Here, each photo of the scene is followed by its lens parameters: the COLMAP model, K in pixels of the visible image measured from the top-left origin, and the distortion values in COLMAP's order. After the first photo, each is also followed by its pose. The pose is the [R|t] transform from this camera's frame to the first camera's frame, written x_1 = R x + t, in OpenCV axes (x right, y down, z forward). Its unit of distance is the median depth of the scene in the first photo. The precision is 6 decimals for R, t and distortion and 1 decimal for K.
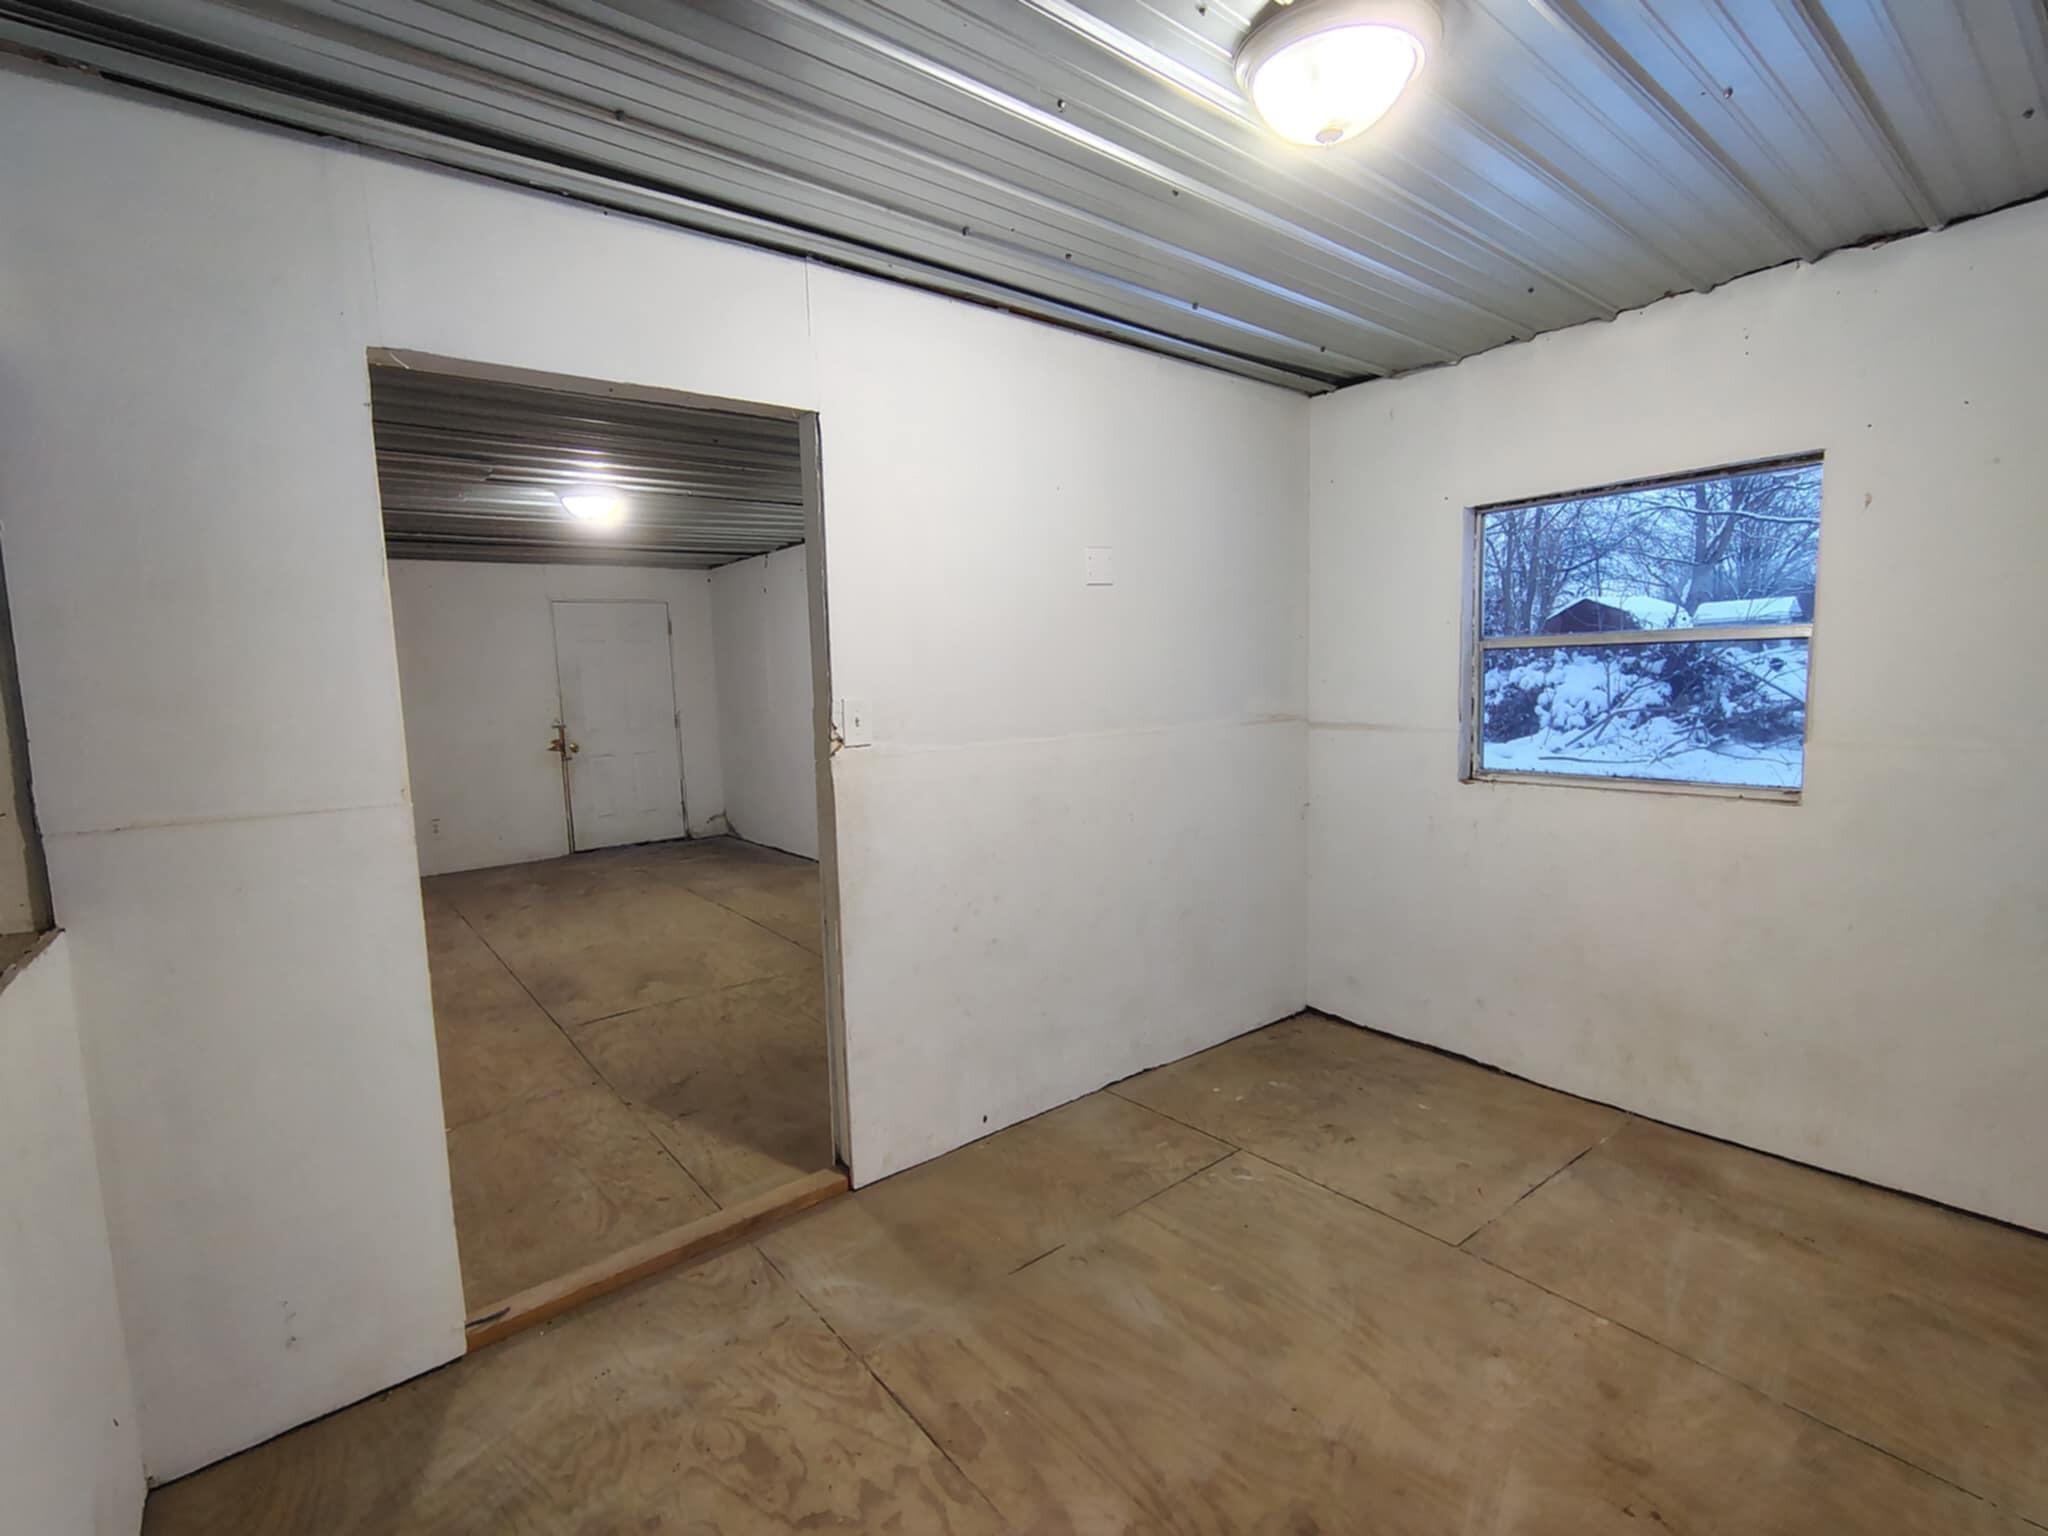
lens RADIAL K [[939.6, 0, 1011.7], [0, 939.6, 769.1], [0, 0, 1]] dist [0.001794, -0.002531]
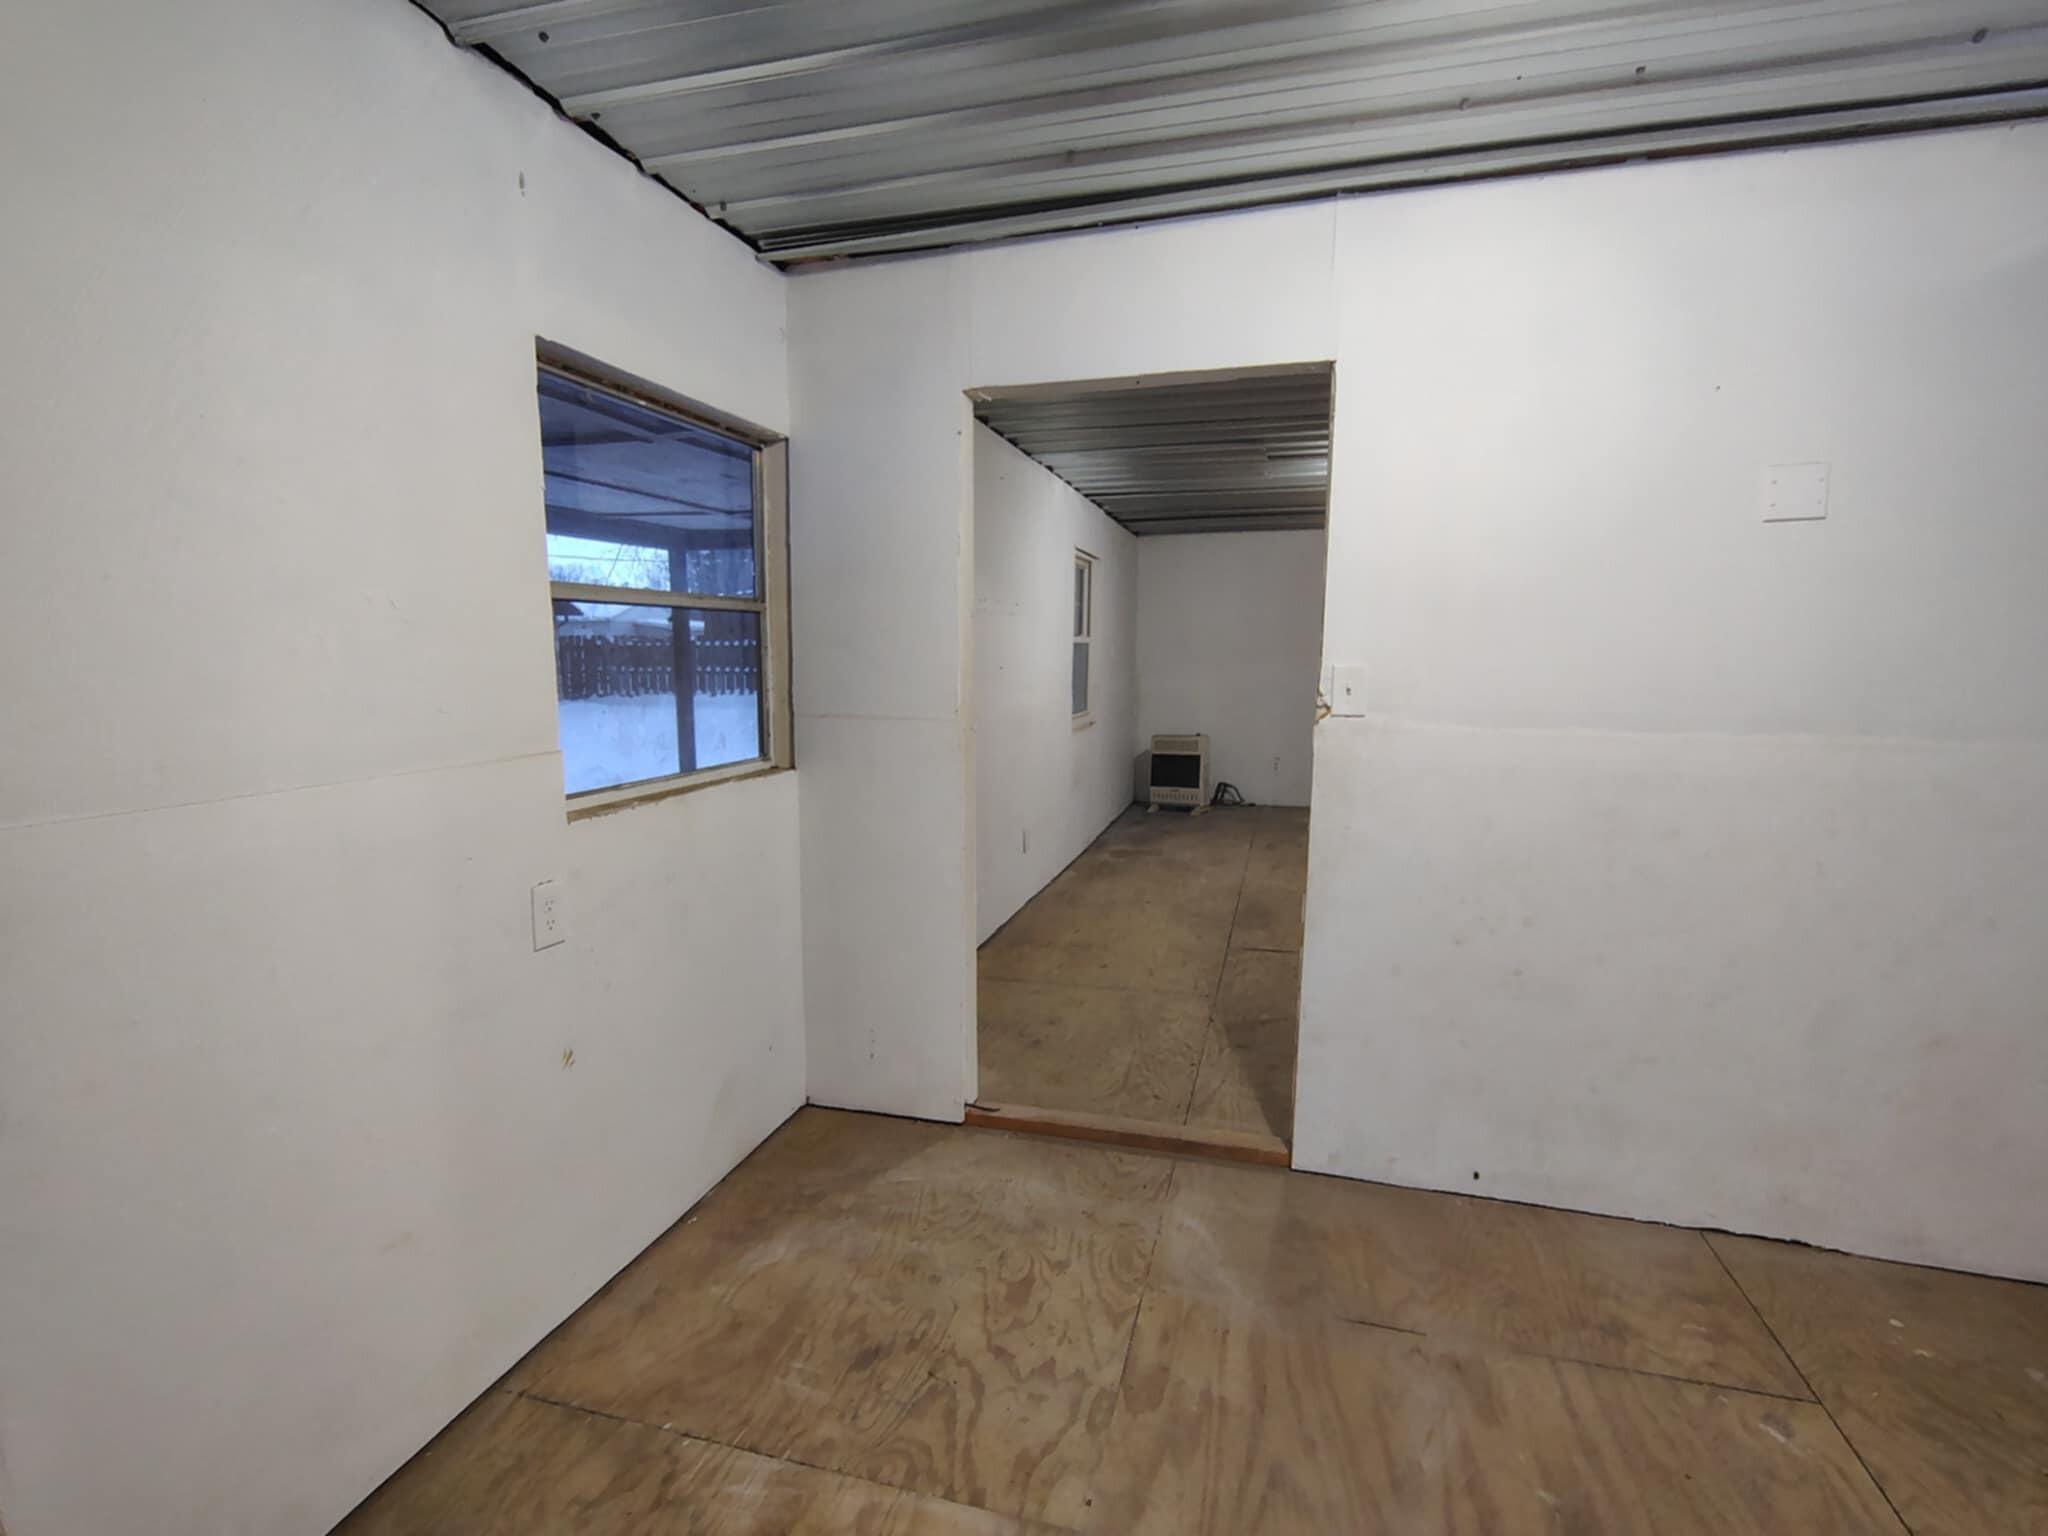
lens RADIAL K [[939.6, 0, 1013.0], [0, 939.6, 768.1], [0, 0, 1]] dist [0.001794, -0.002531]
pose [[0.581874, 0.137798, -0.801520, 0.468042], [-0.106846, 0.989952, 0.092627, -0.028696], [0.806230, 0.031742, 0.590750, 0.212360]]
